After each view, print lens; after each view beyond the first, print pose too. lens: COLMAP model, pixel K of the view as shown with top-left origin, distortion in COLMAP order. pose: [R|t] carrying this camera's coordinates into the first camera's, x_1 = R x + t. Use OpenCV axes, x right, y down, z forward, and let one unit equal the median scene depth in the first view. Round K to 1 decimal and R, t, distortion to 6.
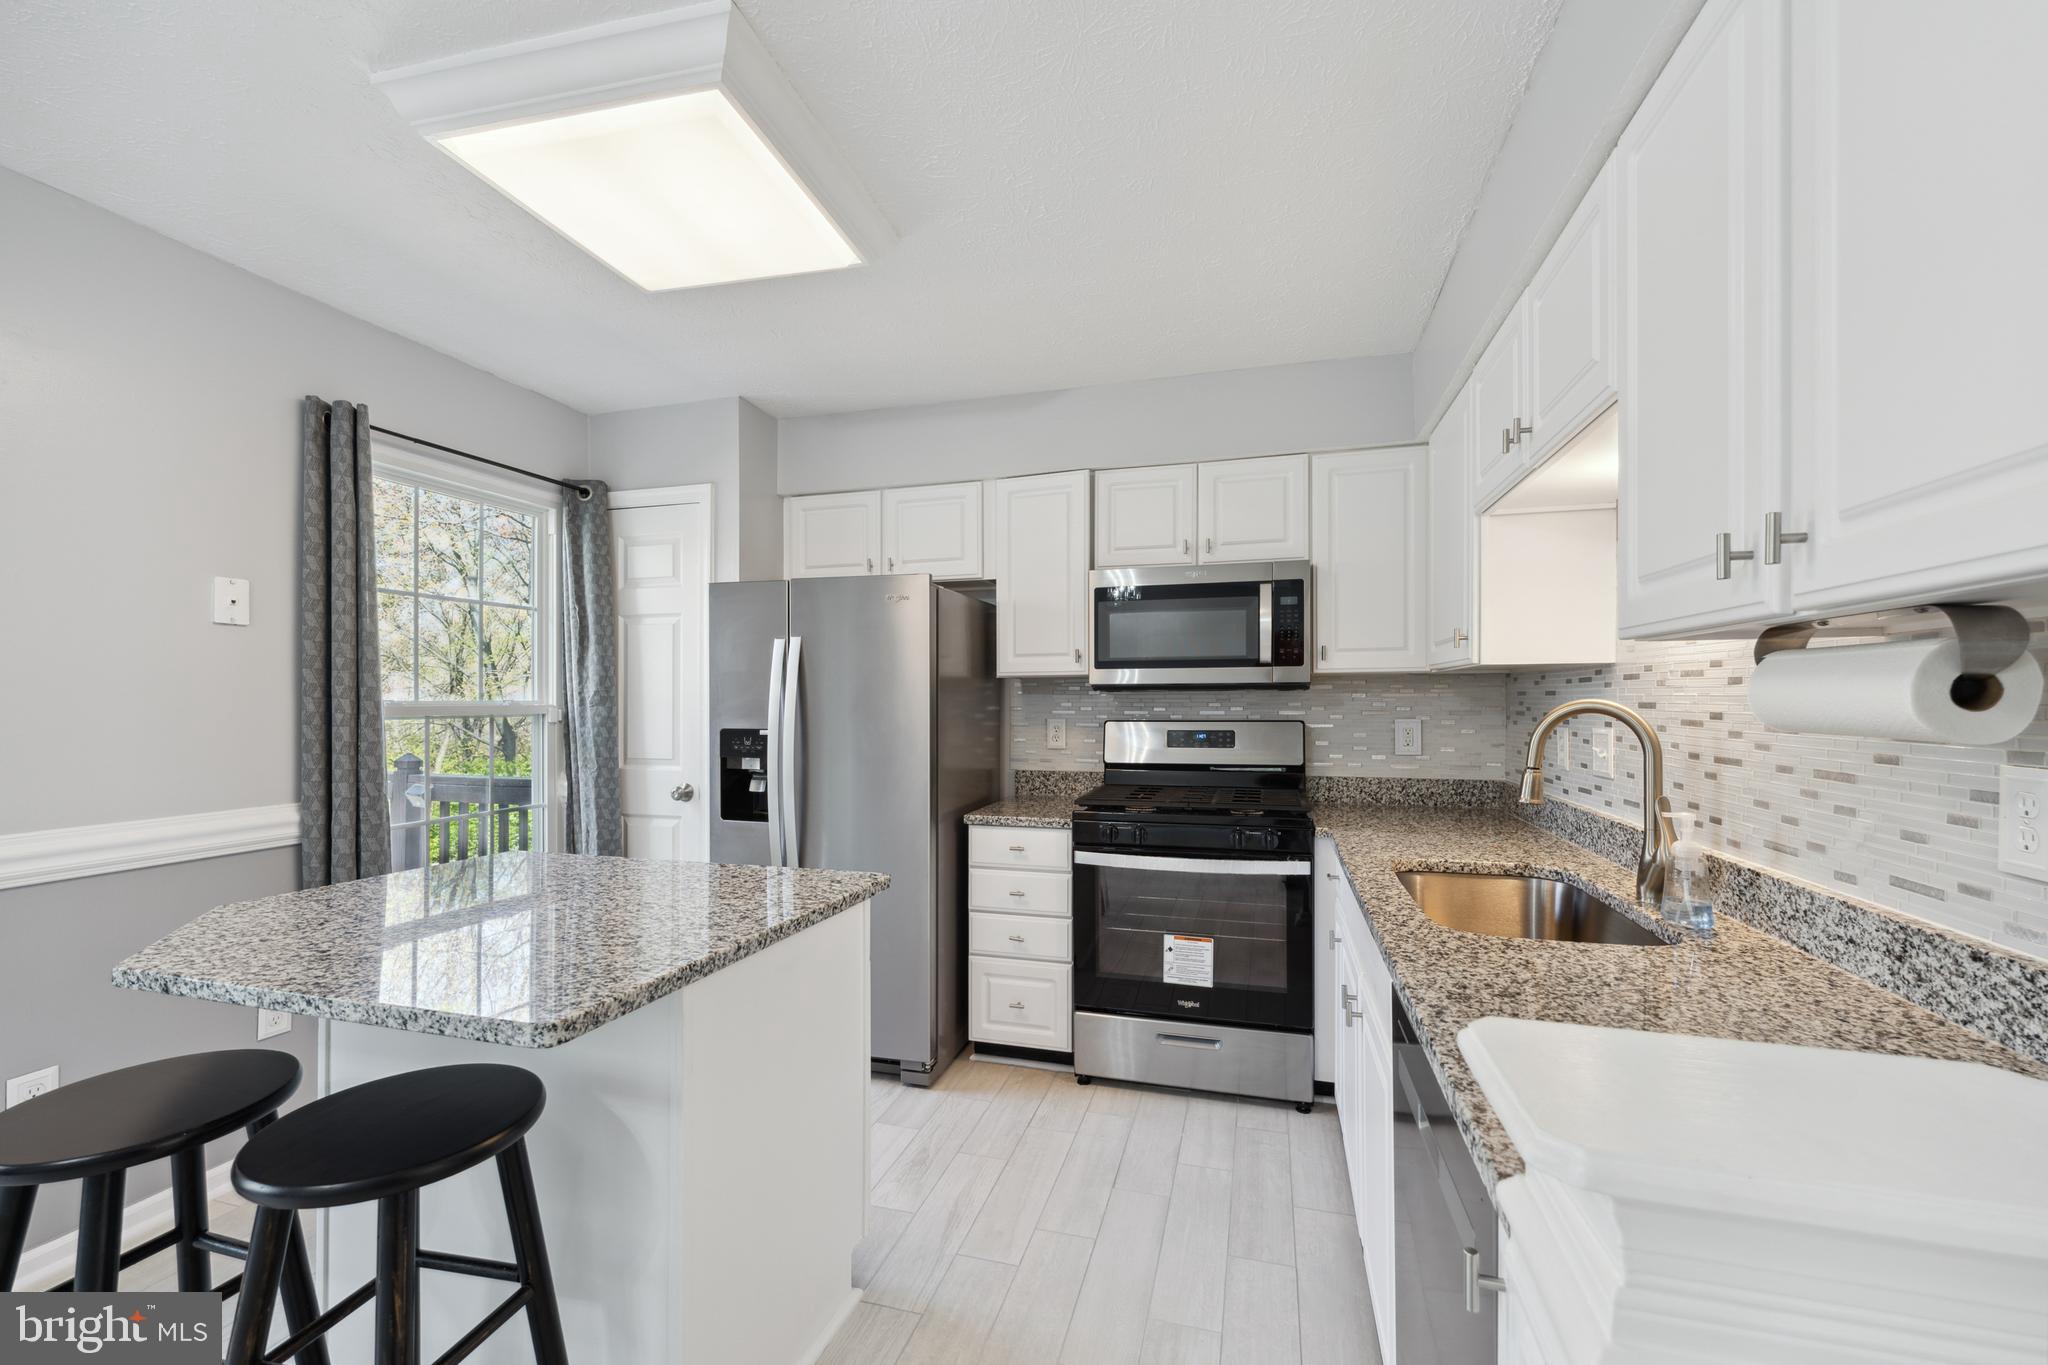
lens RADIAL K [[847.9, 0, 1010.3], [0, 847.9, 729.2], [0, 0, 1]] dist [-0.000703, 0.000131]
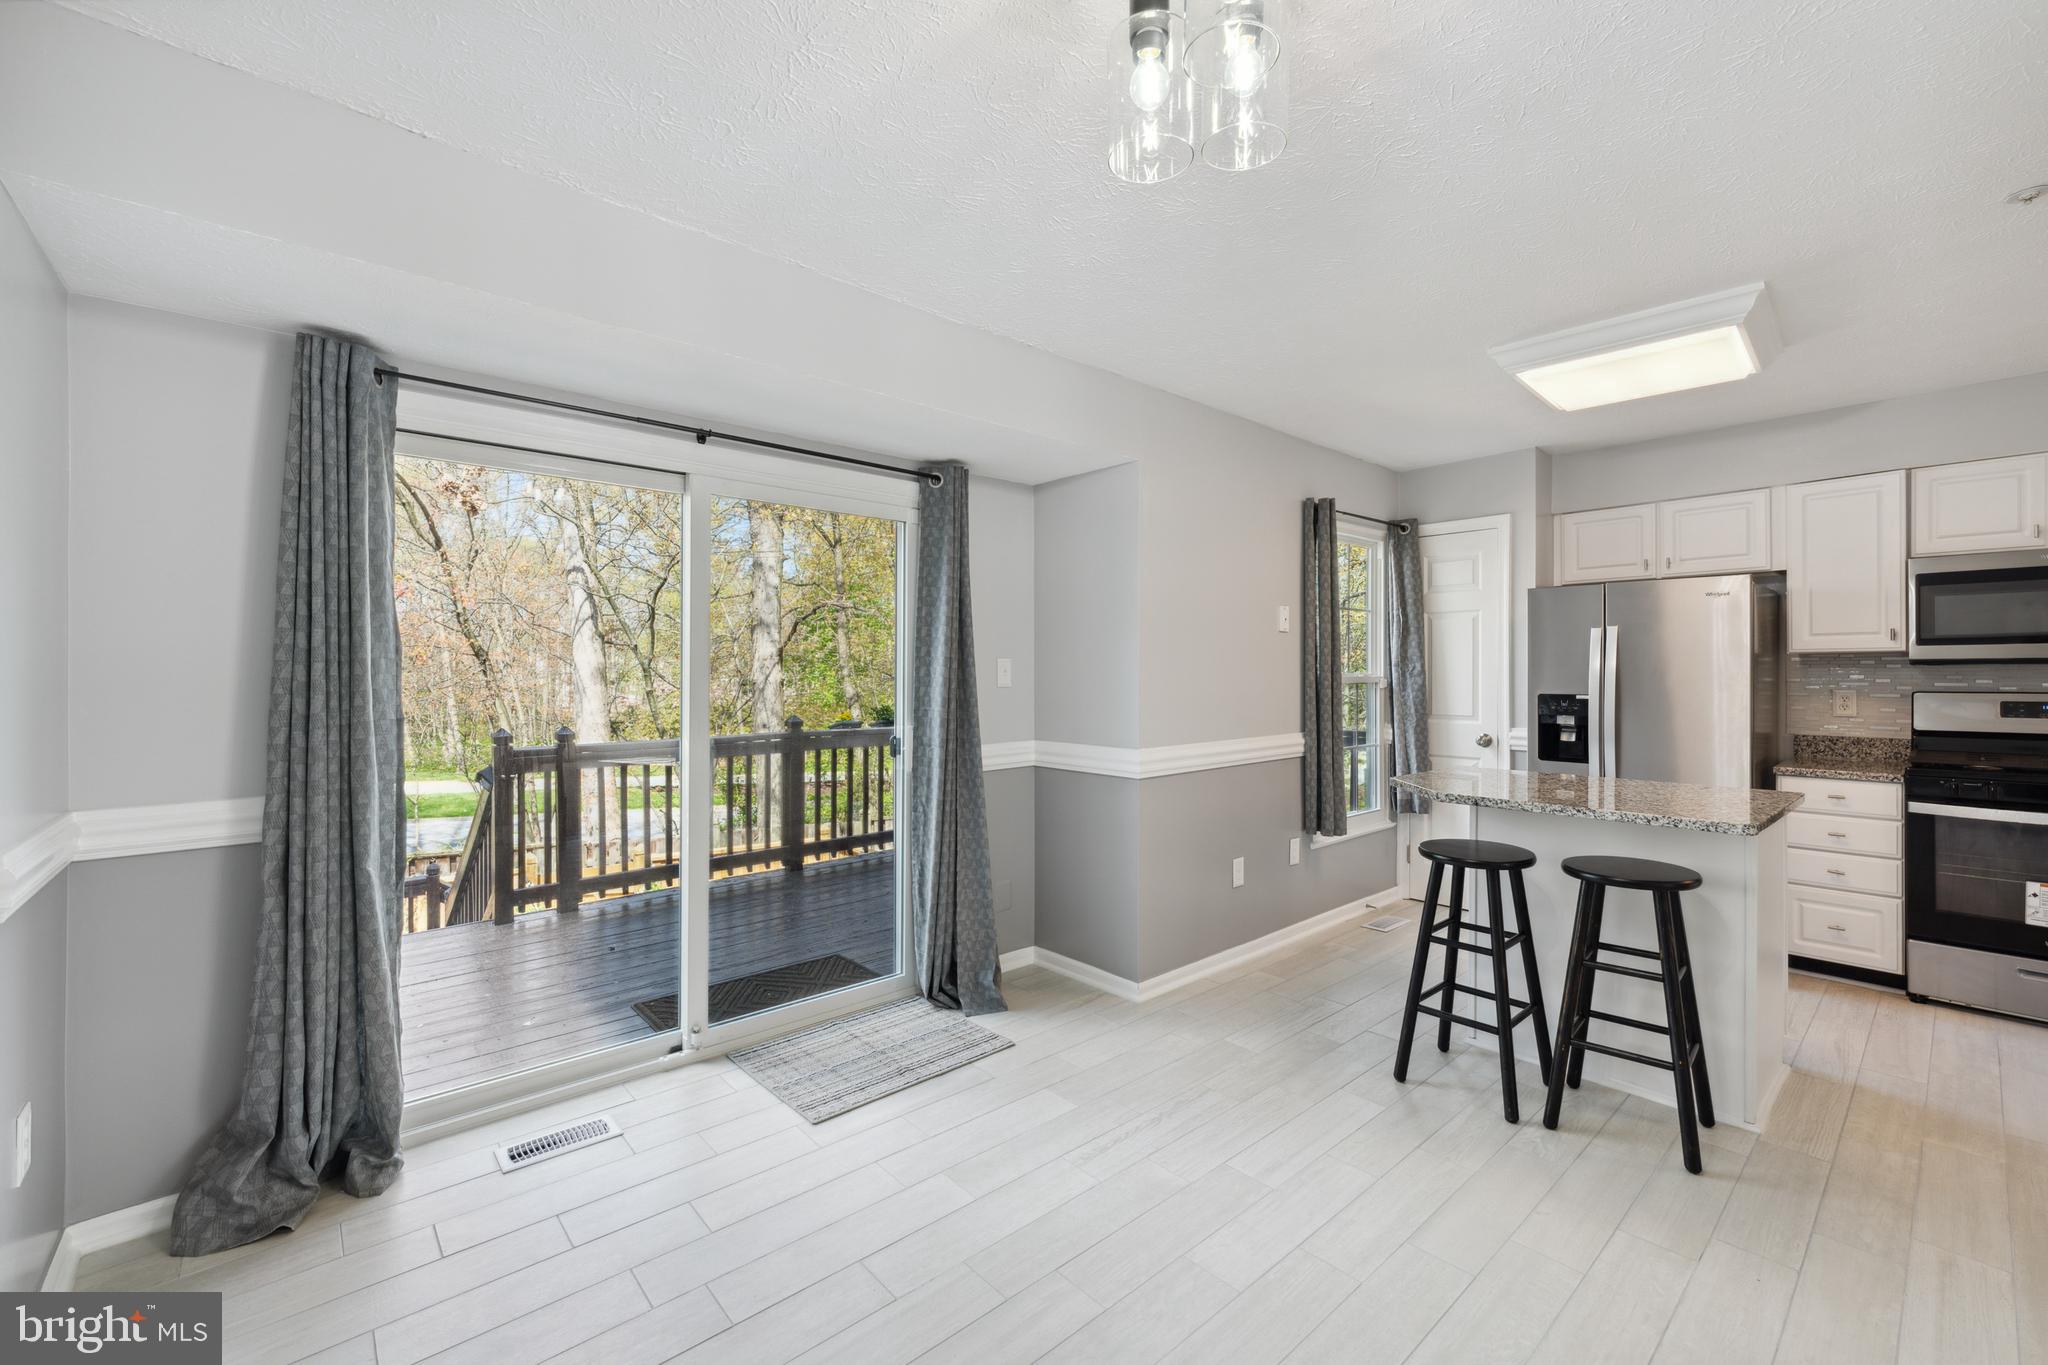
lens RADIAL K [[845.5, 0, 1065.3], [0, 845.5, 682.2], [0, 0, 1]] dist [0.020793, -0.000282]
pose [[0.859632, 0.005023, -0.510889, -0.304530], [-0.016353, 0.999710, -0.017687, 0.017595], [0.510652, 0.023559, 0.859465, -0.601225]]
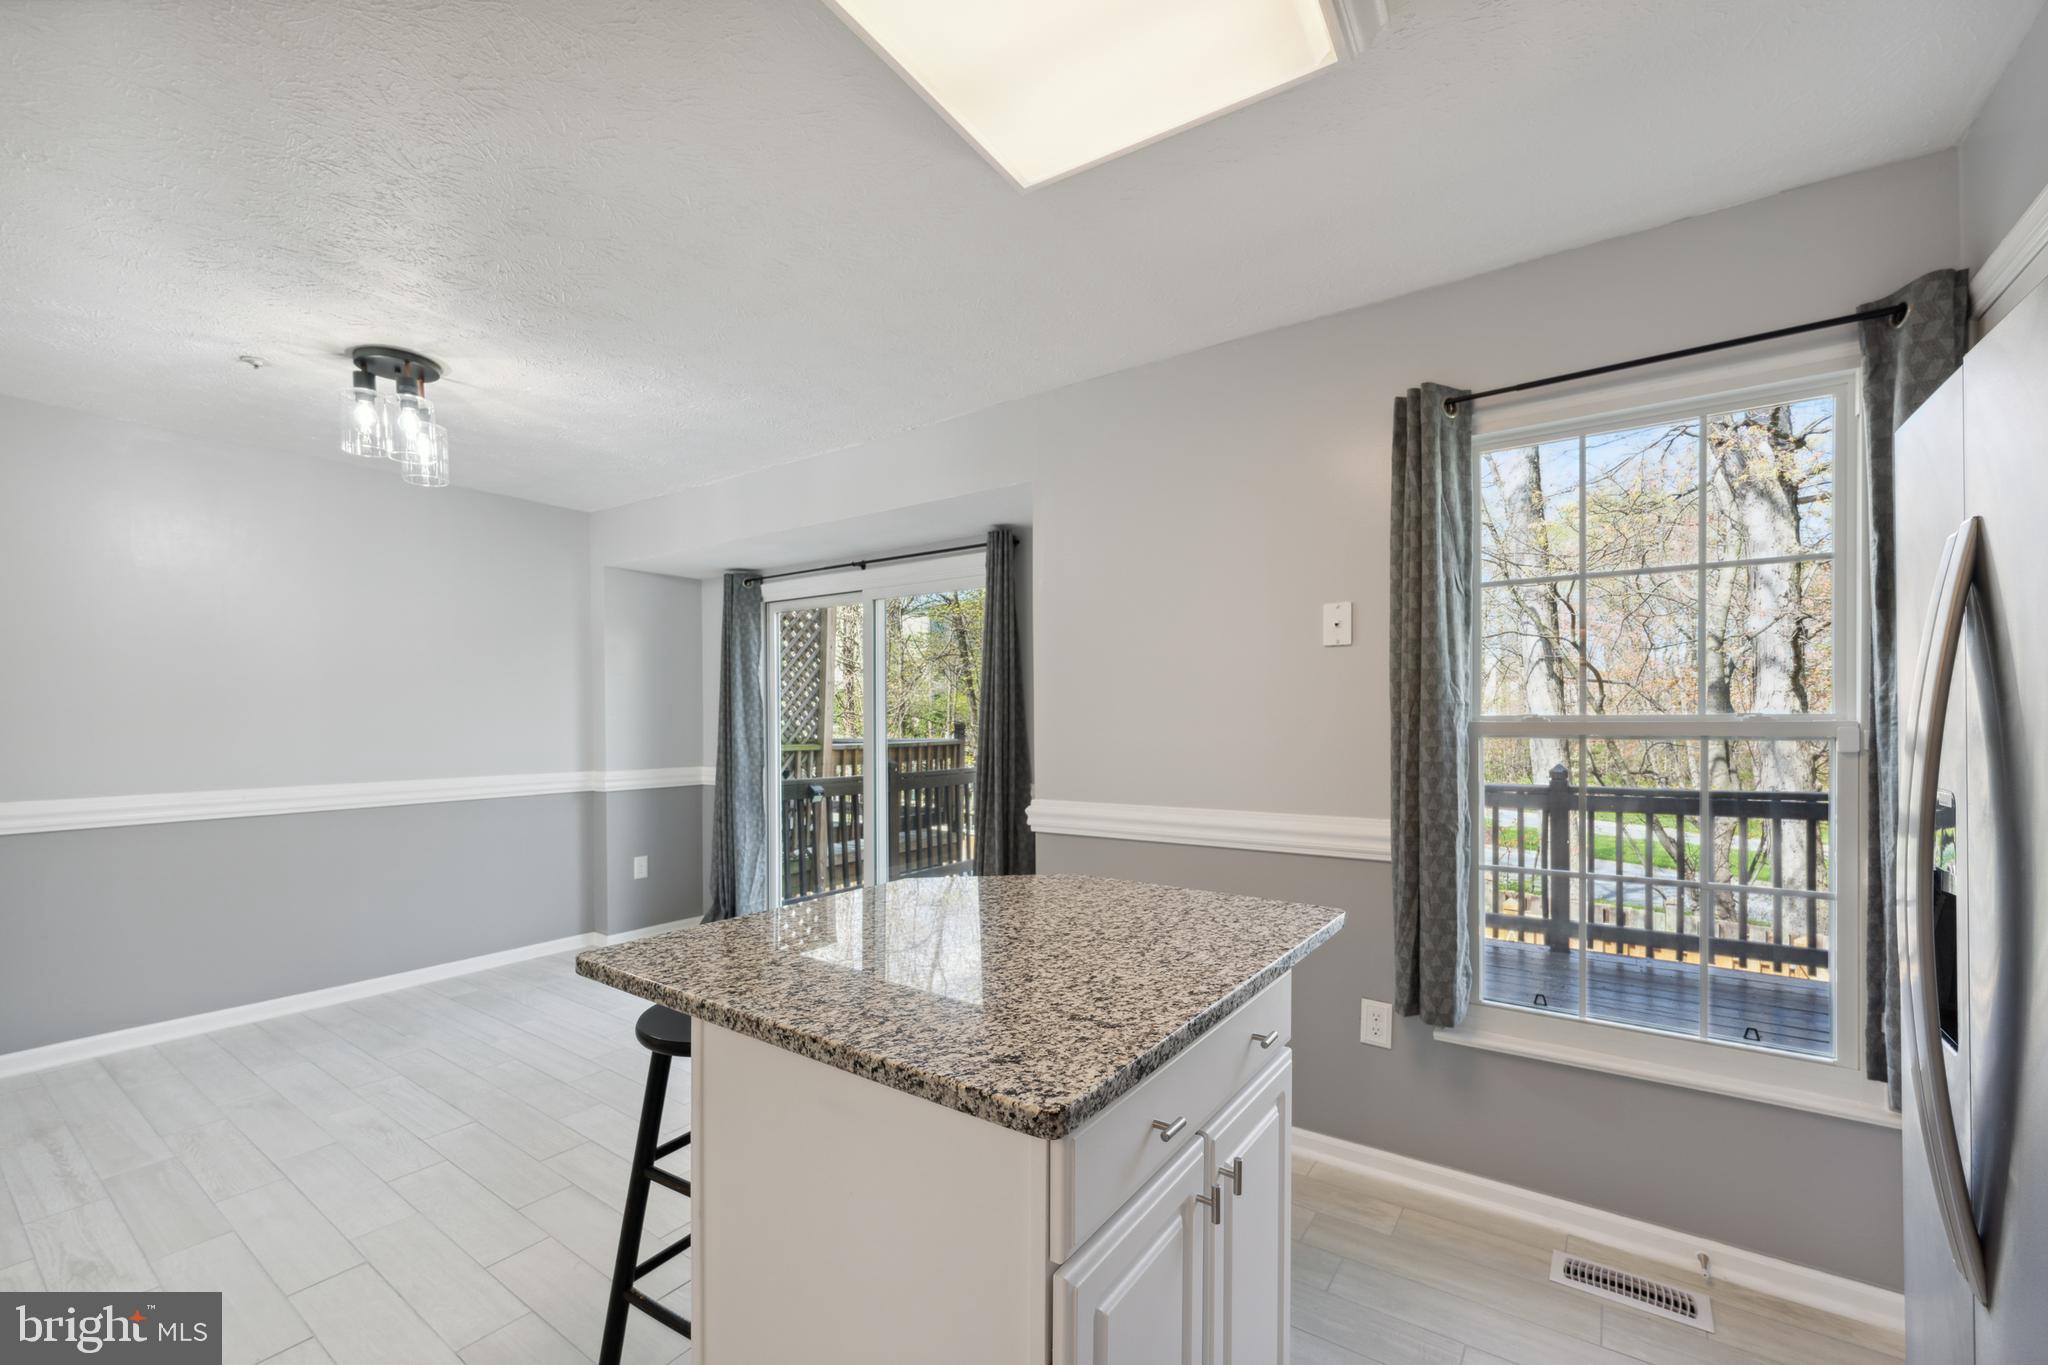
lens RADIAL K [[847.9, 0, 1010.3], [0, 847.9, 729.2], [0, 0, 1]] dist [-0.000703, 0.000131]
pose [[-0.325232, 0.017253, -0.945477, 0.185657], [-0.026728, 0.999266, 0.027428, -0.027142], [0.945256, 0.034192, -0.324533, 0.735131]]
